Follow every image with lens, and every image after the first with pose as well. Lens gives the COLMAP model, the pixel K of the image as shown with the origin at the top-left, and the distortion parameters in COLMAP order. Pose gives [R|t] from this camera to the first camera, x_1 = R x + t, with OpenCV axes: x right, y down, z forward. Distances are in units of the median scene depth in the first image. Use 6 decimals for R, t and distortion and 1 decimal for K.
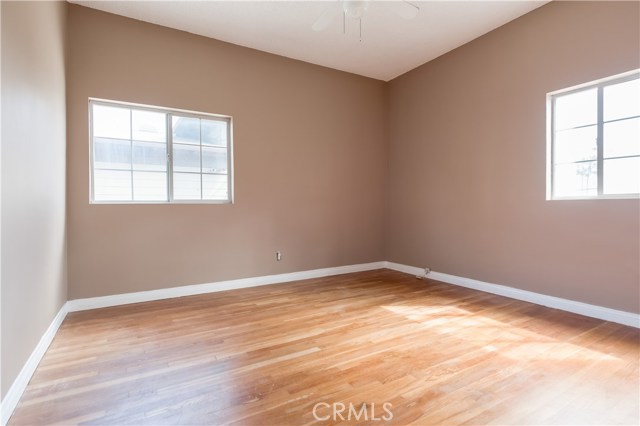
lens RADIAL K [[321.1, 0, 320.8], [0, 321.1, 209.0], [0, 0, 1]] dist [-0.002584, -0.001225]
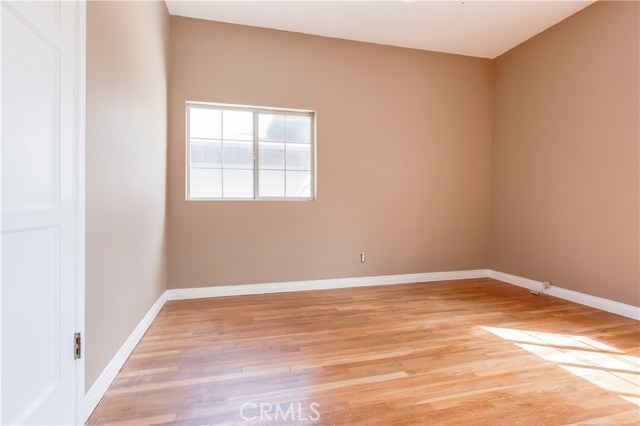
lens RADIAL K [[321.1, 0, 315.7], [0, 321.1, 210.6], [0, 0, 1]] dist [-0.002584, -0.001225]
pose [[0.959498, 0.012883, -0.281421, -0.002704], [-0.009542, 0.999867, 0.013238, -0.001106], [0.281555, -0.010016, 0.959493, 0.107483]]
